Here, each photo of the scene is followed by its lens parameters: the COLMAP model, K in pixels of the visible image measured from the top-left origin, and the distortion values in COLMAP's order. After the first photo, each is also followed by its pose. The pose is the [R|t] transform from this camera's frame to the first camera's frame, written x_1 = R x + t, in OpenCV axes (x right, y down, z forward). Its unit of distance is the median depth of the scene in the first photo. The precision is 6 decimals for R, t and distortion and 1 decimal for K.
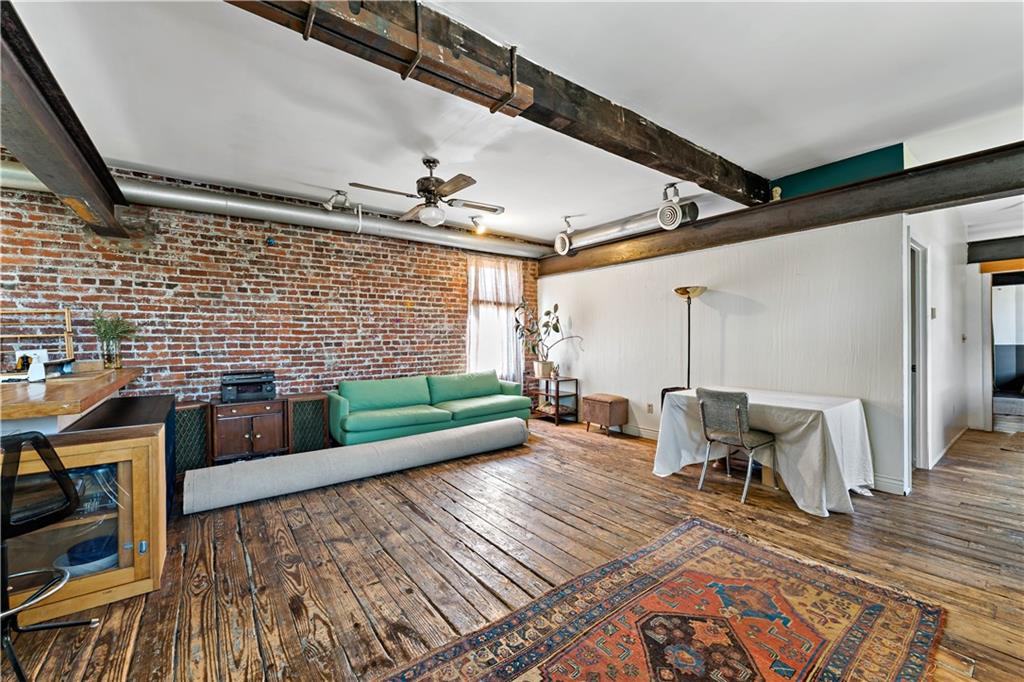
lens RADIAL K [[415.2, 0, 516.0], [0, 415.2, 338.9], [0, 0, 1]] dist [0.001408, -0.000098]
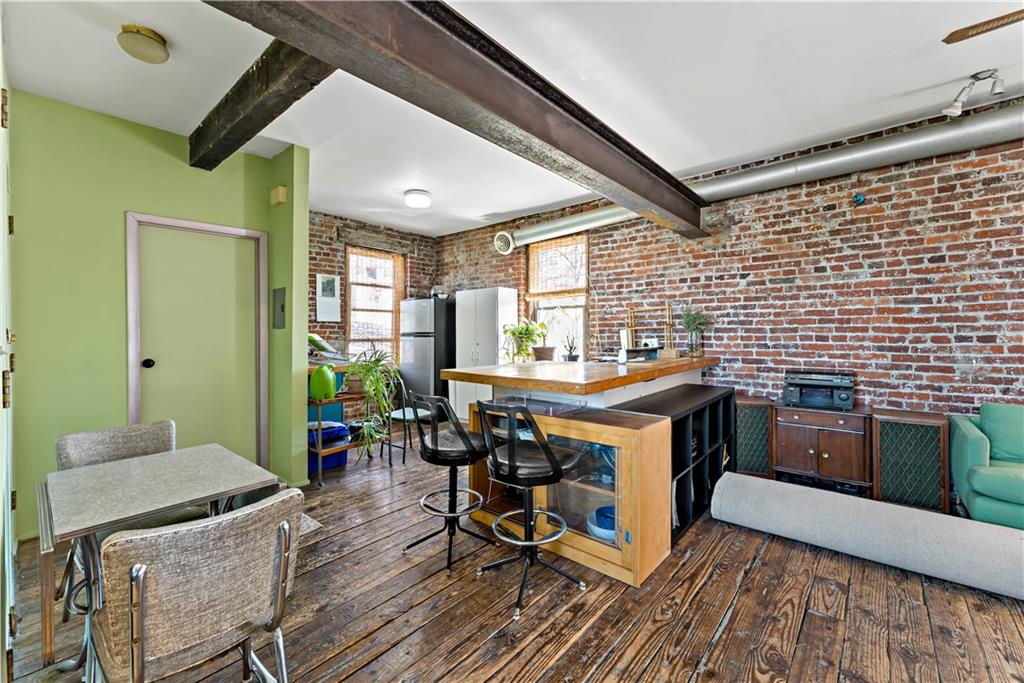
lens RADIAL K [[415.2, 0, 515.3], [0, 415.2, 336.5], [0, 0, 1]] dist [0.001408, -0.000098]
pose [[0.212591, 0.014398, -0.977035, 0.010251], [0.000960, 0.999888, 0.014943, -0.000029], [0.977141, -0.004114, 0.212553, 0.273295]]
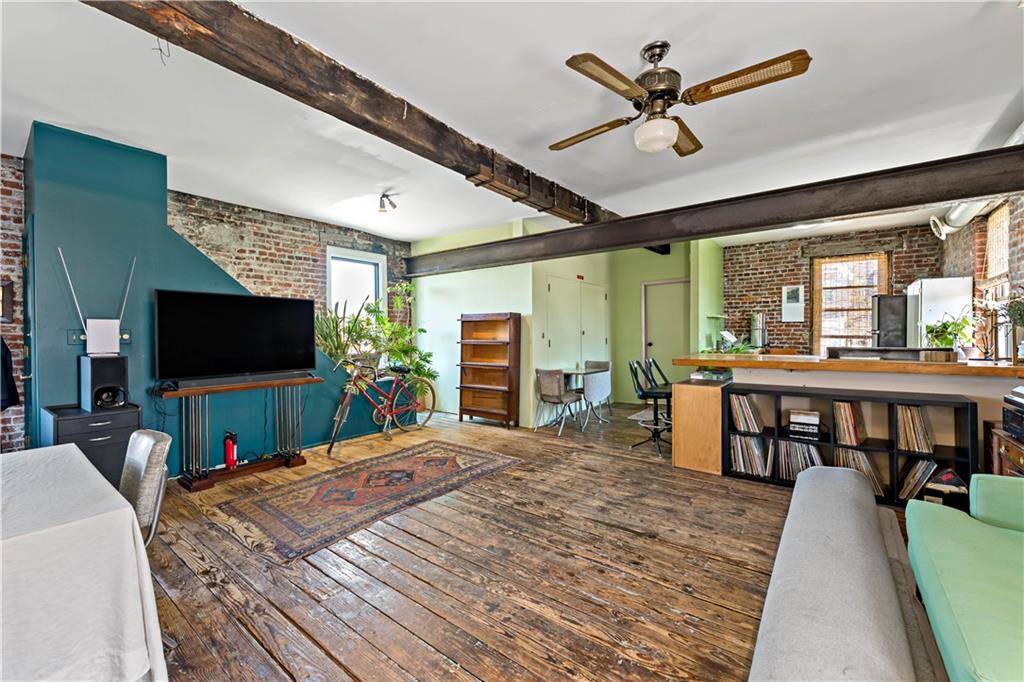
lens RADIAL K [[415.2, 0, 515.5], [0, 415.2, 335.6], [0, 0, 1]] dist [0.001408, -0.000098]
pose [[-0.964046, 0.013634, -0.265386, 0.155070], [0.011130, 0.999878, 0.010938, -0.003195], [0.265503, 0.007591, -0.964080, 1.368789]]
